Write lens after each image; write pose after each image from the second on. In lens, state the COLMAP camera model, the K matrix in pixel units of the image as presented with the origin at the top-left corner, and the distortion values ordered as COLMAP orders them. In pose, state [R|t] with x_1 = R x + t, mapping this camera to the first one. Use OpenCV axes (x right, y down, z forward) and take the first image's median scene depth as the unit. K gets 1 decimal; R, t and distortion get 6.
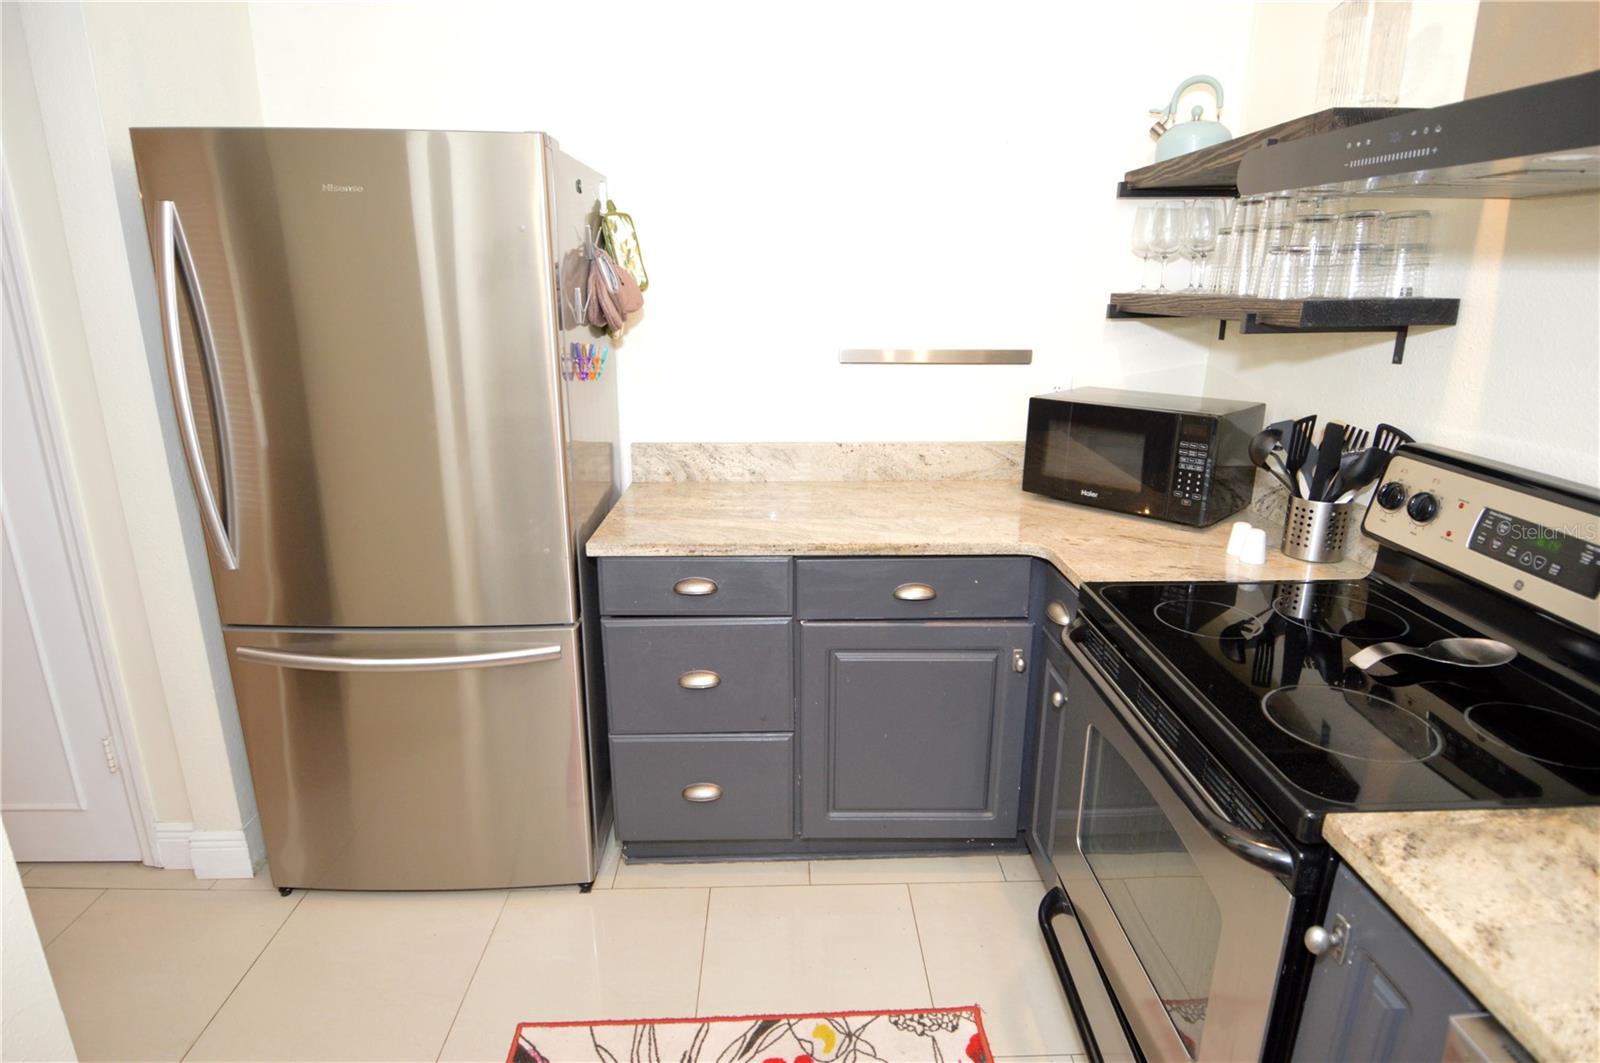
lens RADIAL K [[880.4, 0, 807.4], [0, 880.4, 527.6], [0, 0, 1]] dist [0.022307, -0.032630]
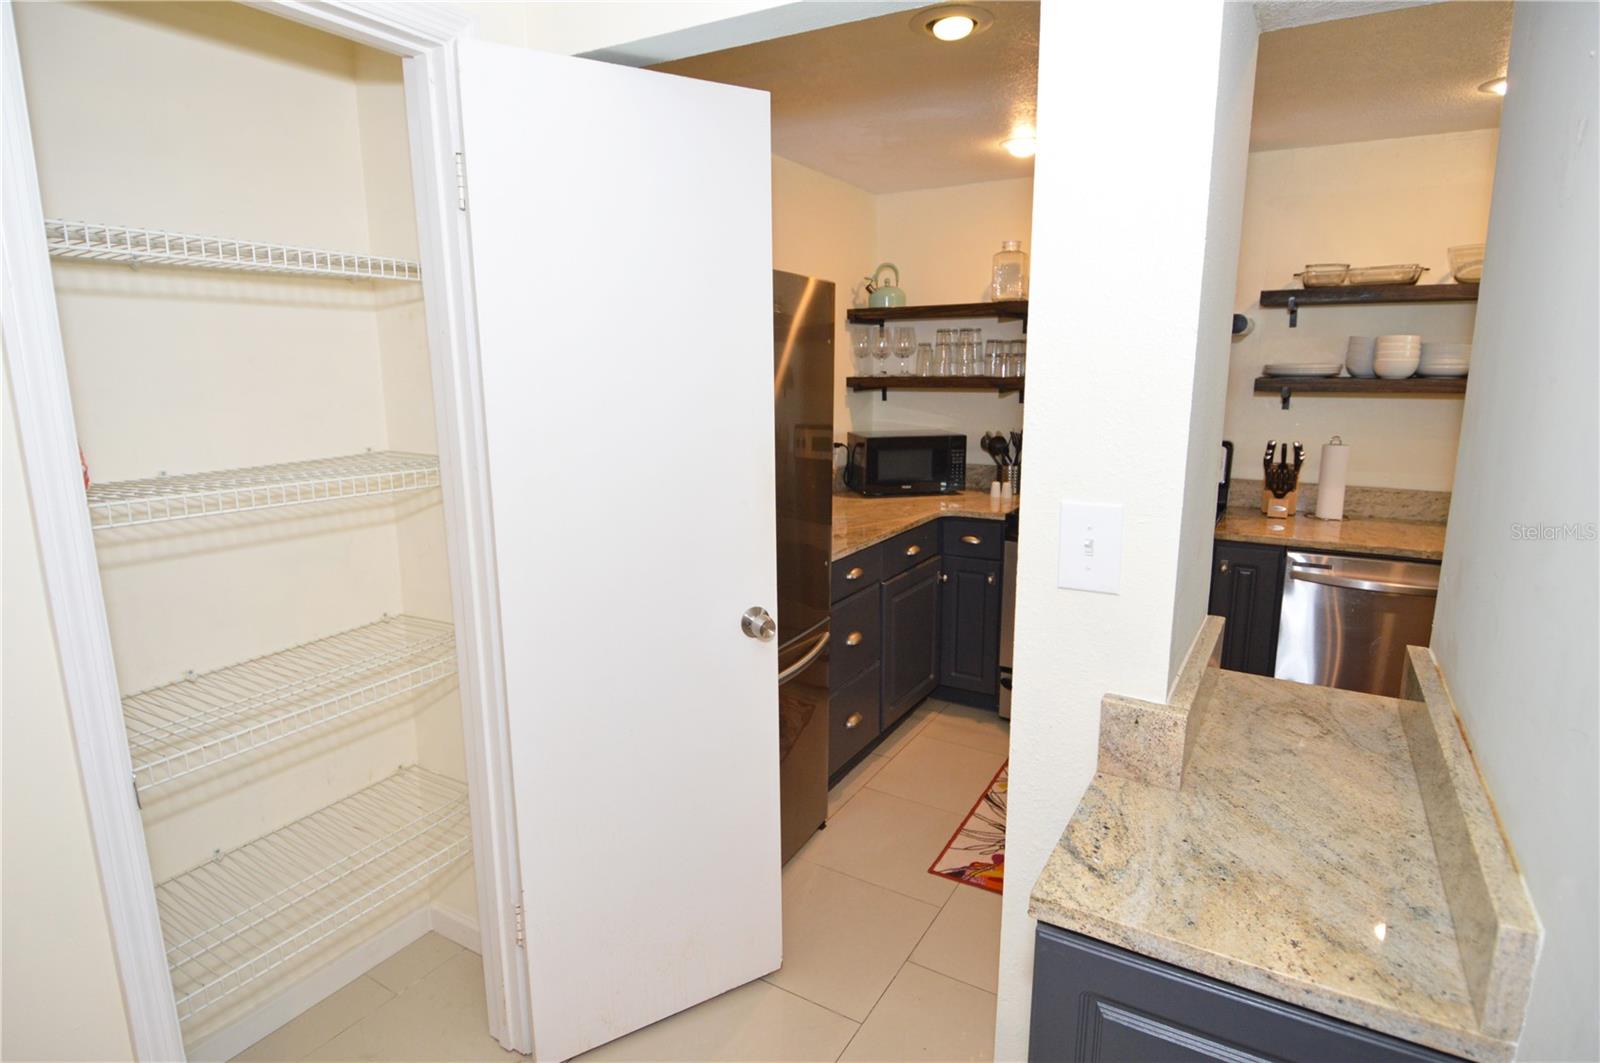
lens RADIAL K [[880.4, 0, 807.4], [0, 880.4, 527.6], [0, 0, 1]] dist [0.022307, -0.032630]
pose [[0.497288, -0.188233, 0.846920, -1.366846], [0.252523, 0.965319, 0.066274, -0.129786], [-0.830022, 0.180909, 0.527574, 0.240366]]
